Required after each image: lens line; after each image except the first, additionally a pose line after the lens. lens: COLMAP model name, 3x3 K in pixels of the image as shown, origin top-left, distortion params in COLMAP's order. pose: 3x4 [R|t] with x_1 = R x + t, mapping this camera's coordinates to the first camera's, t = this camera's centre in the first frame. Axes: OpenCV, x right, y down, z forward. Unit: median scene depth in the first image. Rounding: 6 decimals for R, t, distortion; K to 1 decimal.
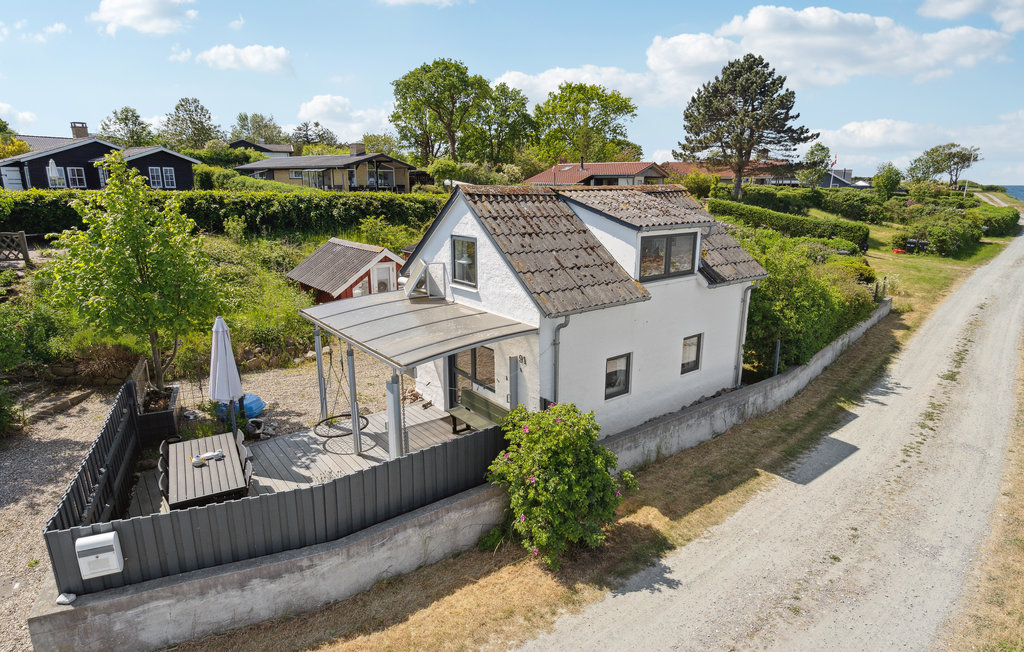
lens RADIAL K [[580.3, 0, 515.0], [0, 580.3, 307.1], [0, 0, 1]] dist [0.003993, 0.001863]
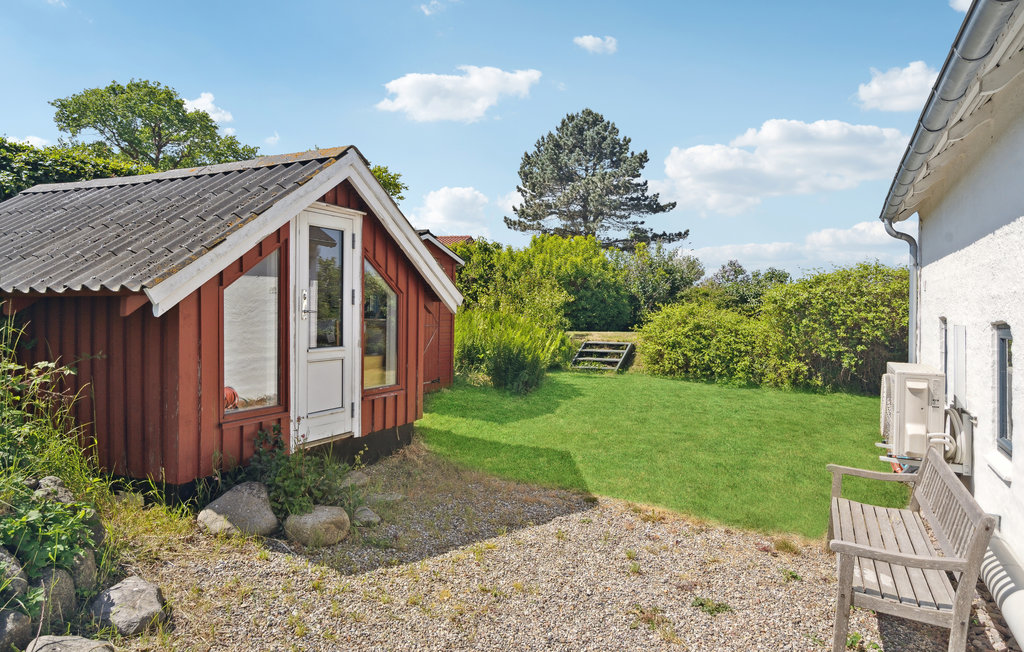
lens RADIAL K [[652.1, 0, 495.6], [0, 652.1, 308.2], [0, 0, 1]] dist [0.001074, 0.000485]
pose [[0.897579, 0.008938, 0.440764, -0.444138], [0.086923, 0.976580, -0.196816, 0.049335], [-0.432200, 0.214970, 0.875780, 1.102934]]
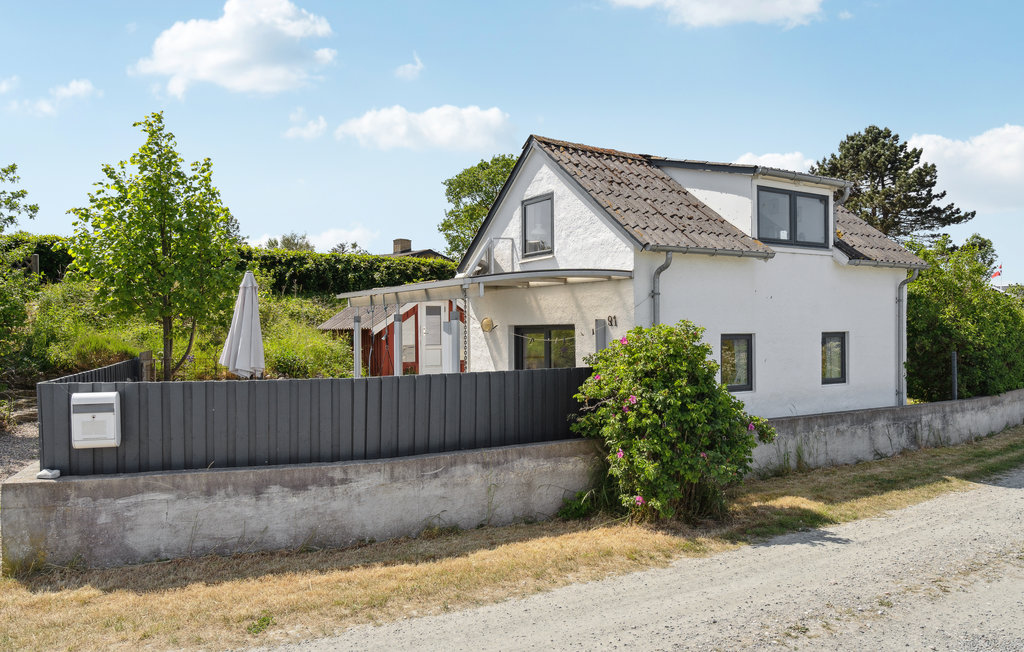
lens RADIAL K [[728.1, 0, 509.1], [0, 728.1, 309.6], [0, 0, 1]] dist [0.006344, 0.004780]
pose [[0.994690, -0.005967, -0.102741, -0.022062], [-0.018988, 0.970539, -0.240195, 0.283712], [0.101147, 0.240871, 0.965272, 0.025243]]
